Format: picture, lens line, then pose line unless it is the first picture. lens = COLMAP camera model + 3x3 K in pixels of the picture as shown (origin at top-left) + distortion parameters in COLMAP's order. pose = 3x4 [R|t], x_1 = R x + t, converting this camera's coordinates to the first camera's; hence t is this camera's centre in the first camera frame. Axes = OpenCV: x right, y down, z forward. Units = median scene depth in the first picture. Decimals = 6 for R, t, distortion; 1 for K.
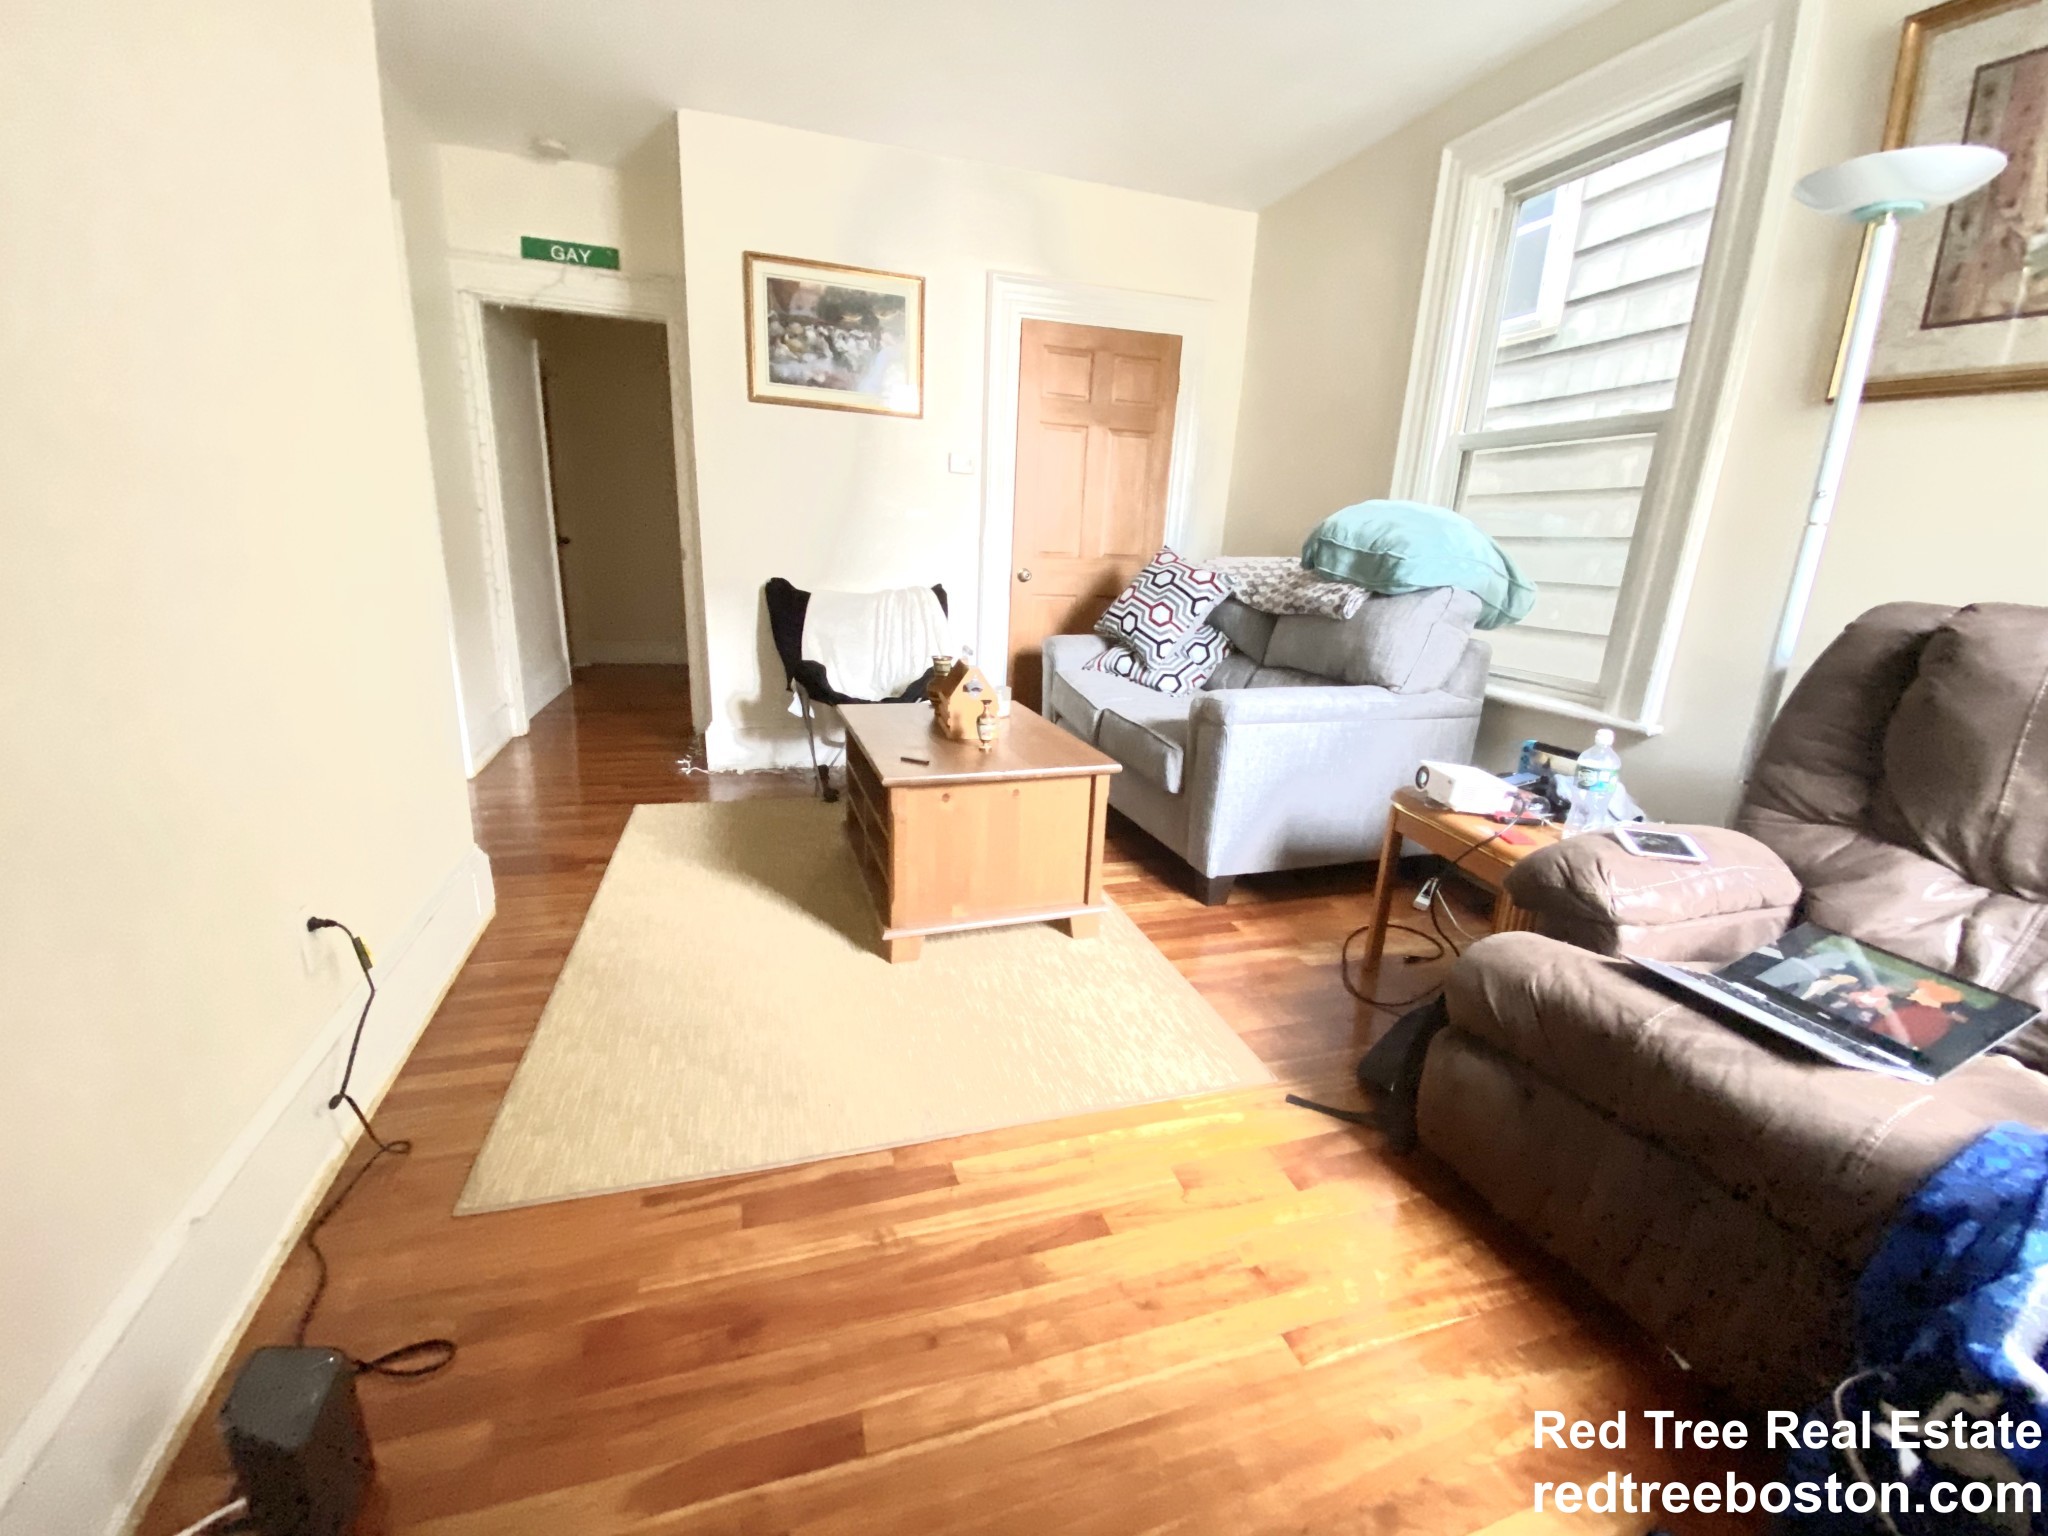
lens RADIAL K [[825.2, 0, 1018.0], [0, 825.2, 795.1], [0, 0, 1]] dist [0.008535, -0.016071]
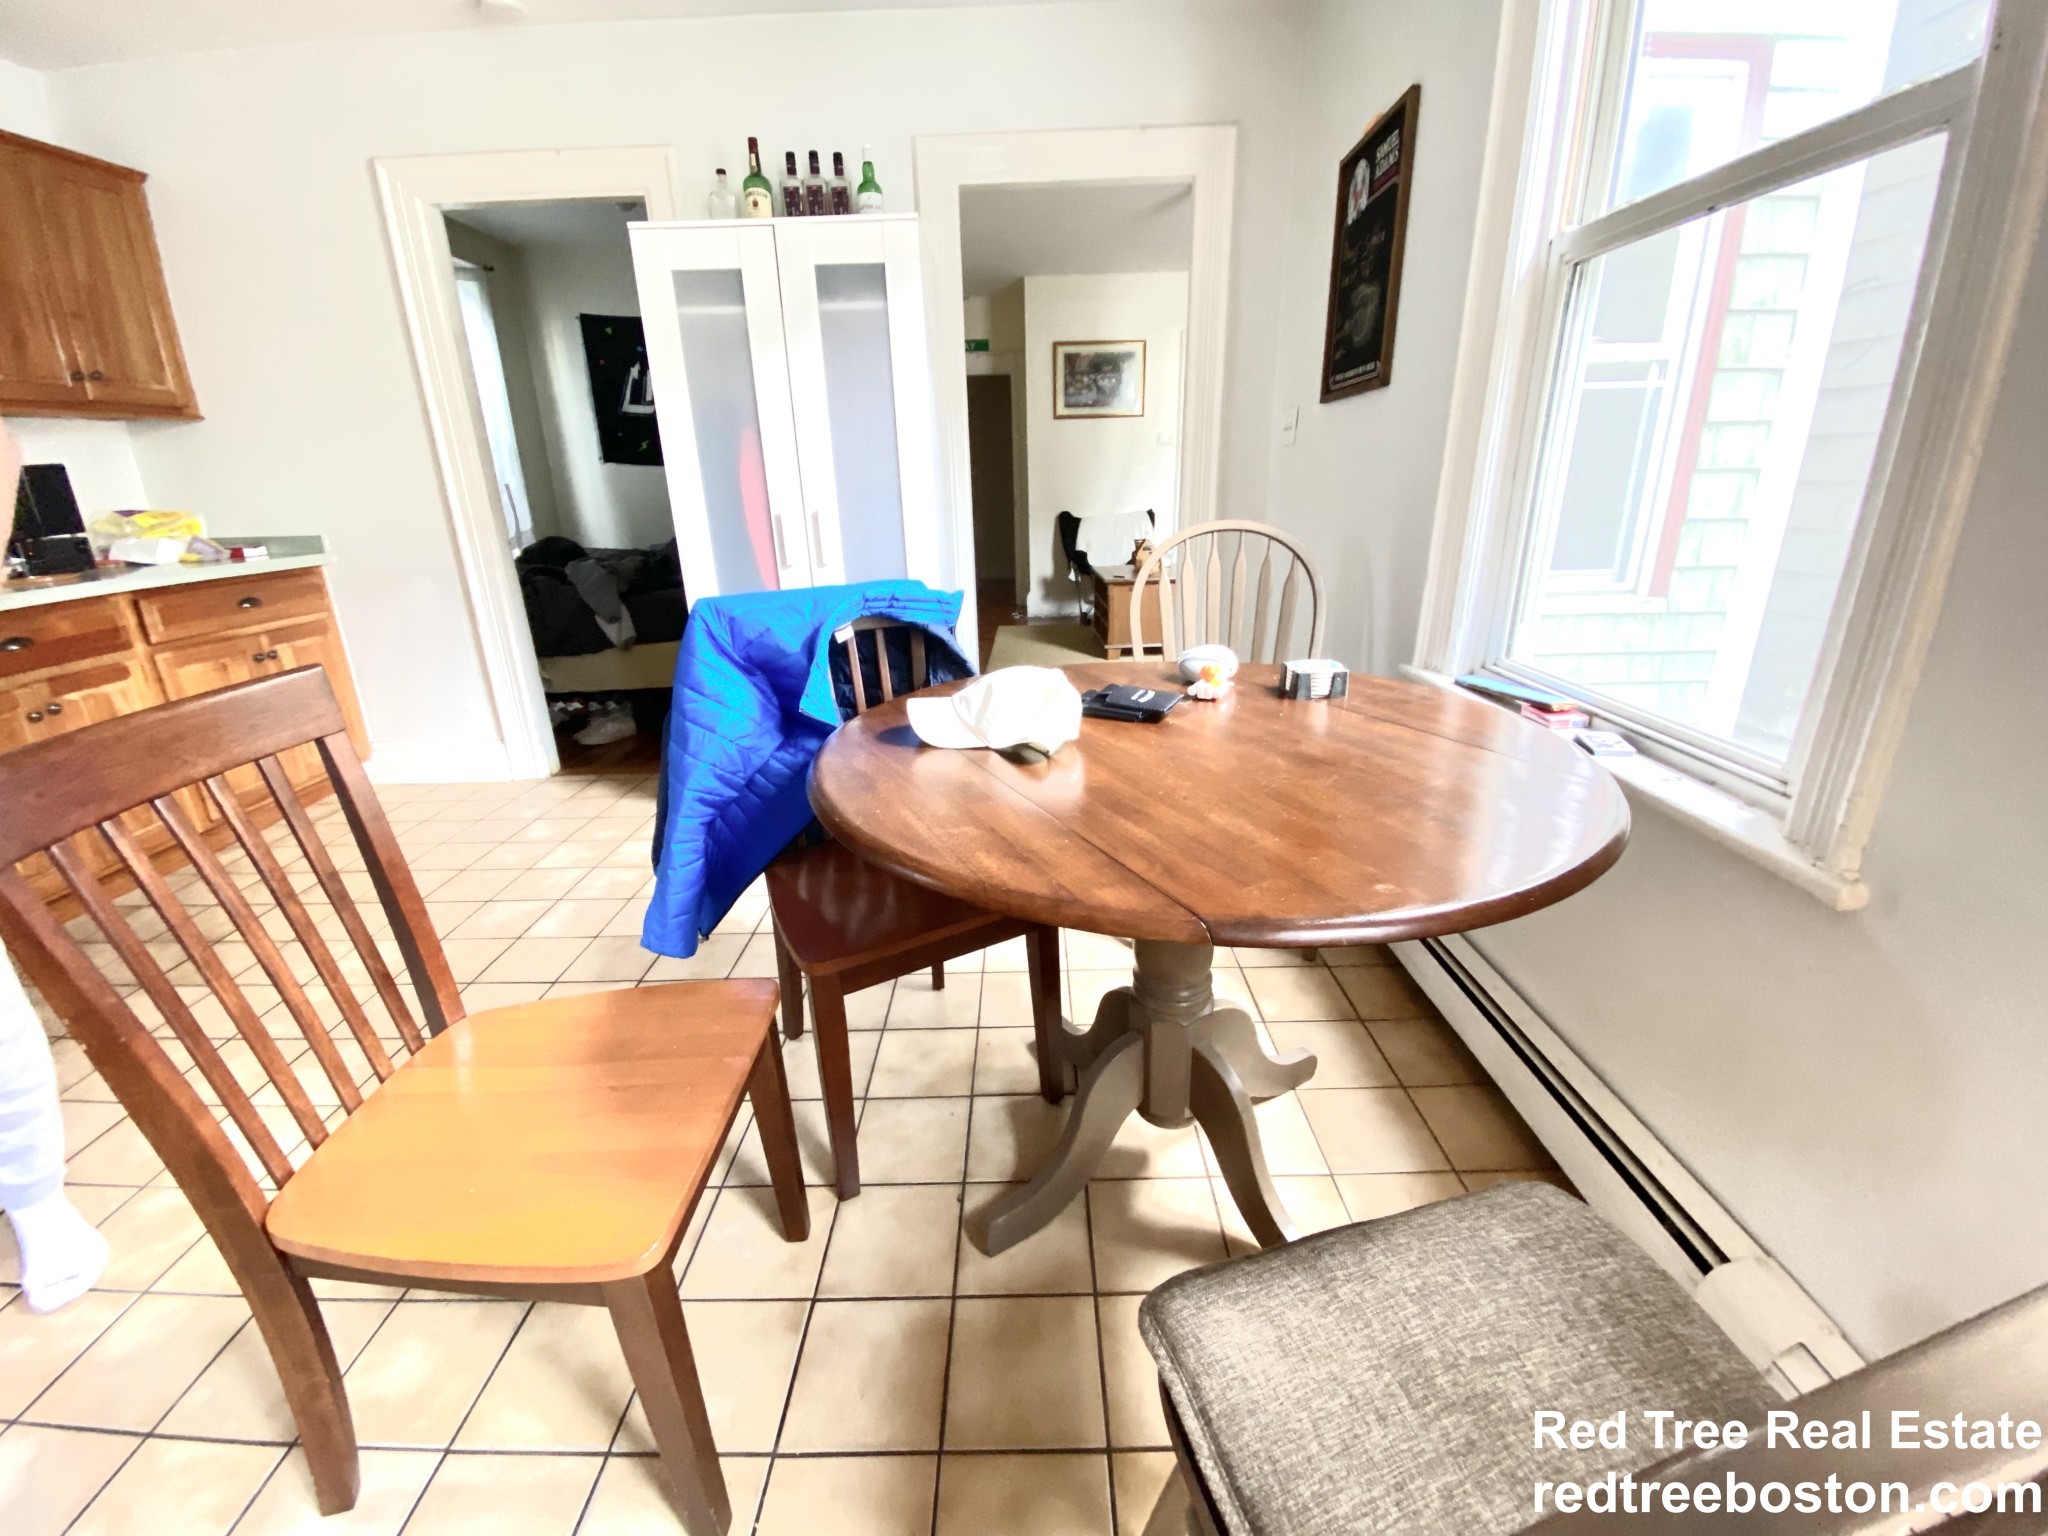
lens RADIAL K [[825.2, 0, 1018.7], [0, 825.2, 780.4], [0, 0, 1]] dist [0.008535, -0.016071]
pose [[0.950361, 0.041447, -0.308378, 0.346115], [-0.023269, 0.997780, 0.062395, 0.376659], [0.310279, -0.052122, 0.949215, -1.369241]]
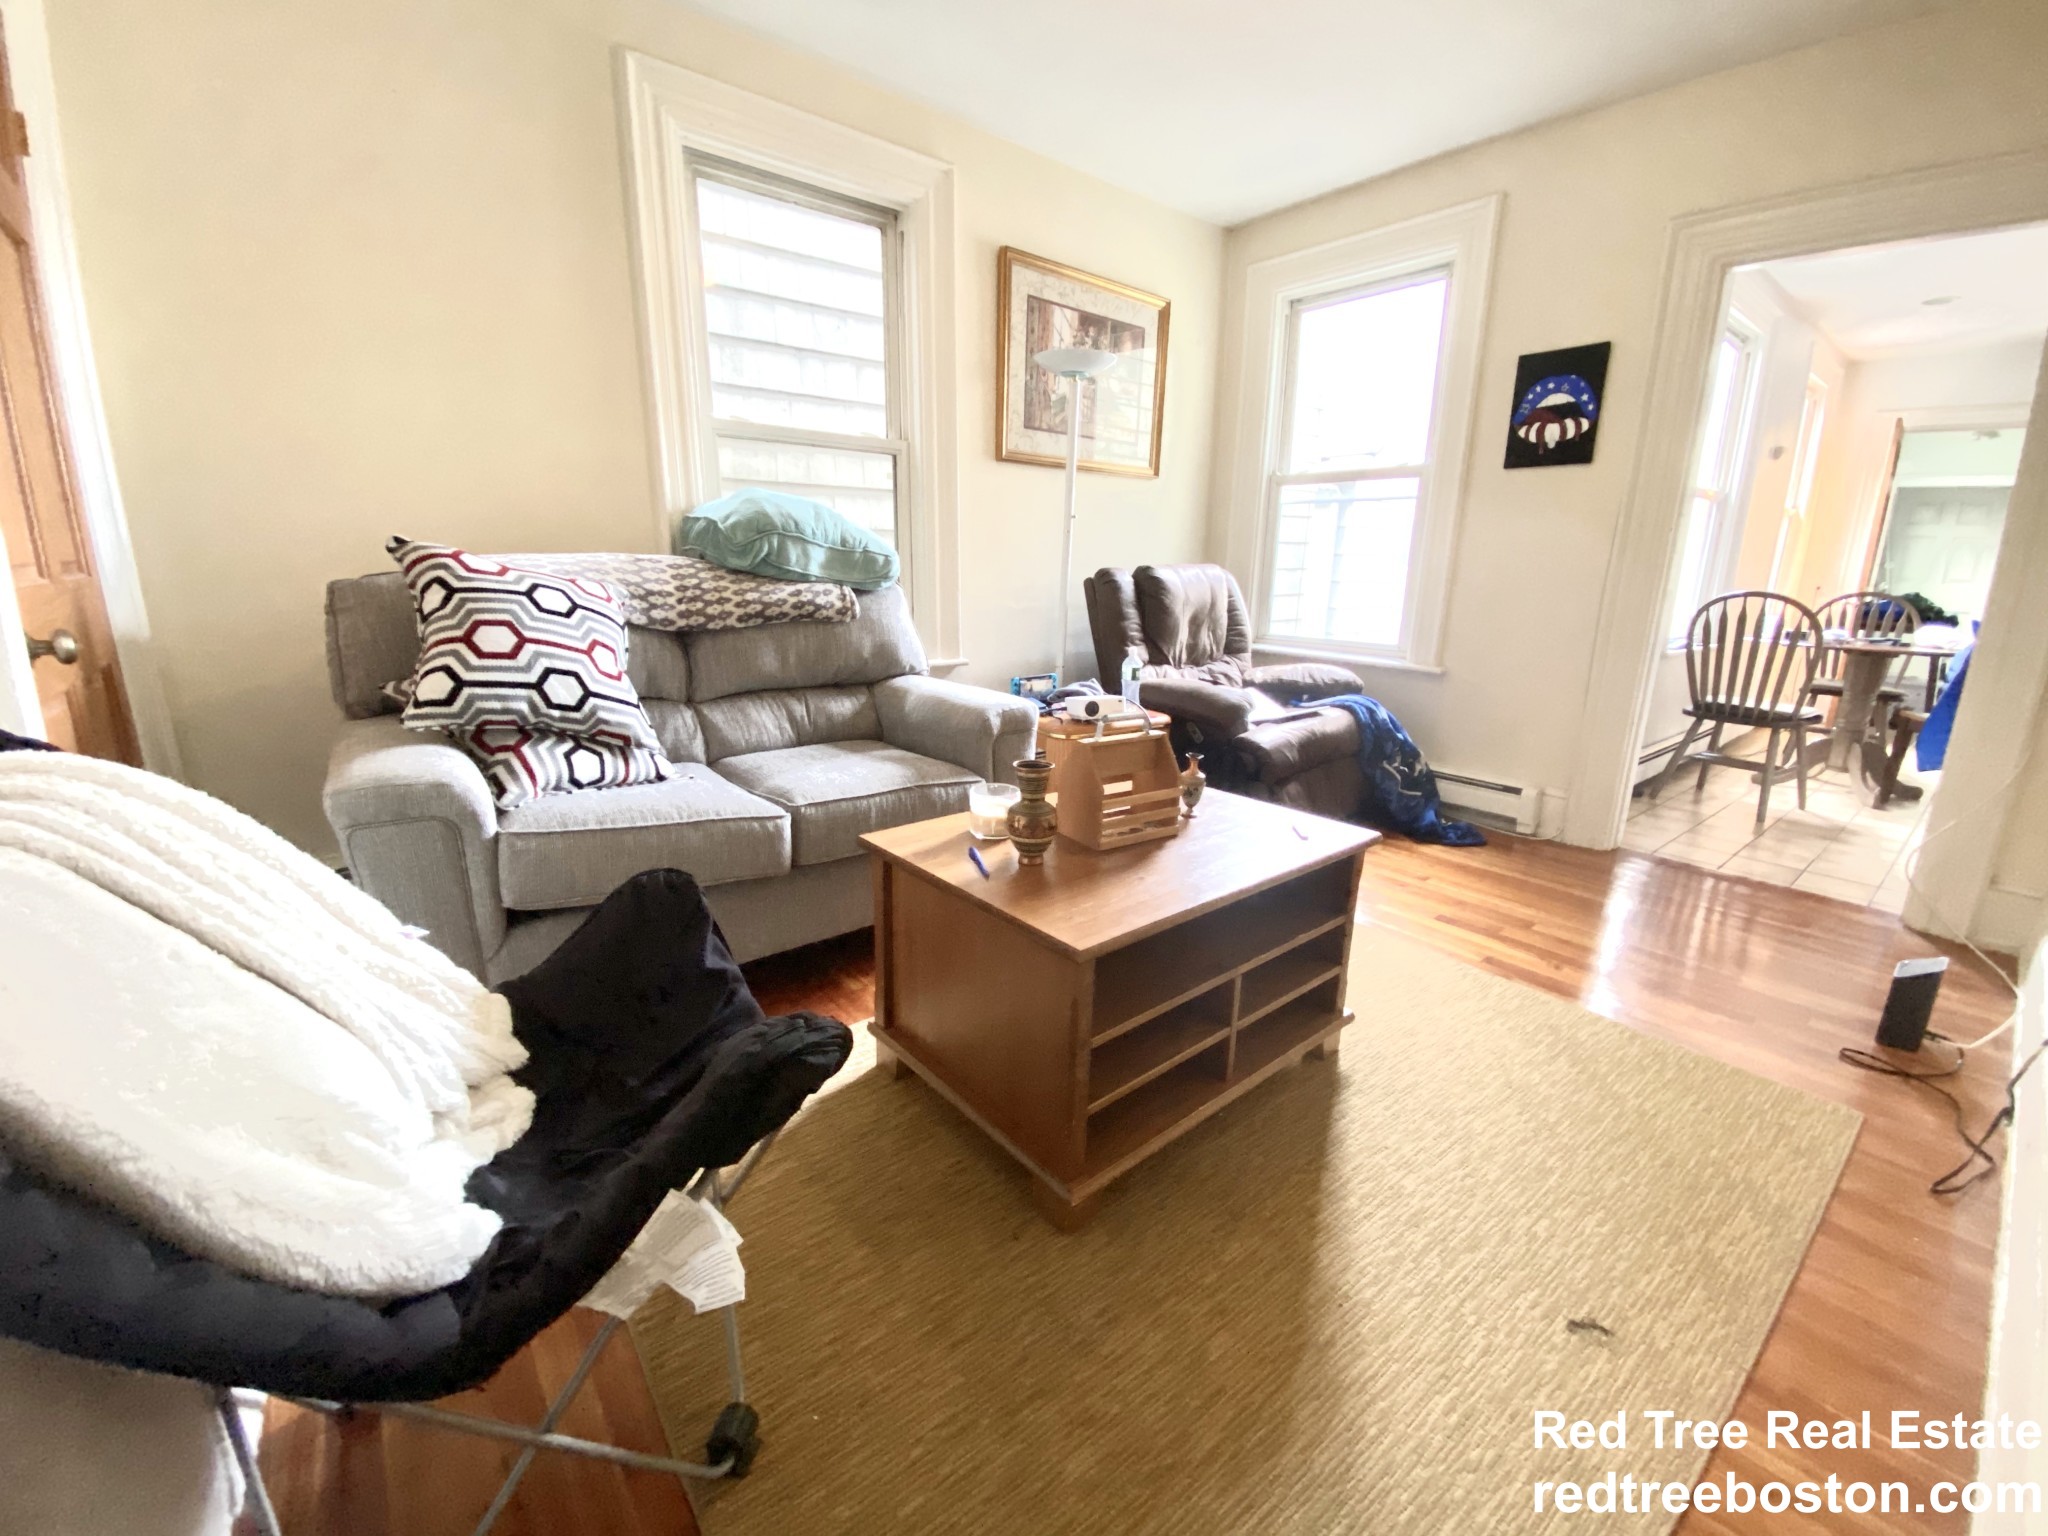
lens RADIAL K [[825.2, 0, 1015.7], [0, 825.2, 750.5], [0, 0, 1]] dist [0.008535, -0.016071]
pose [[-0.359044, -0.257164, 0.897192, -0.716446], [0.238600, 0.904056, 0.354616, -0.468208], [-0.902307, 0.341393, -0.263236, 1.440498]]
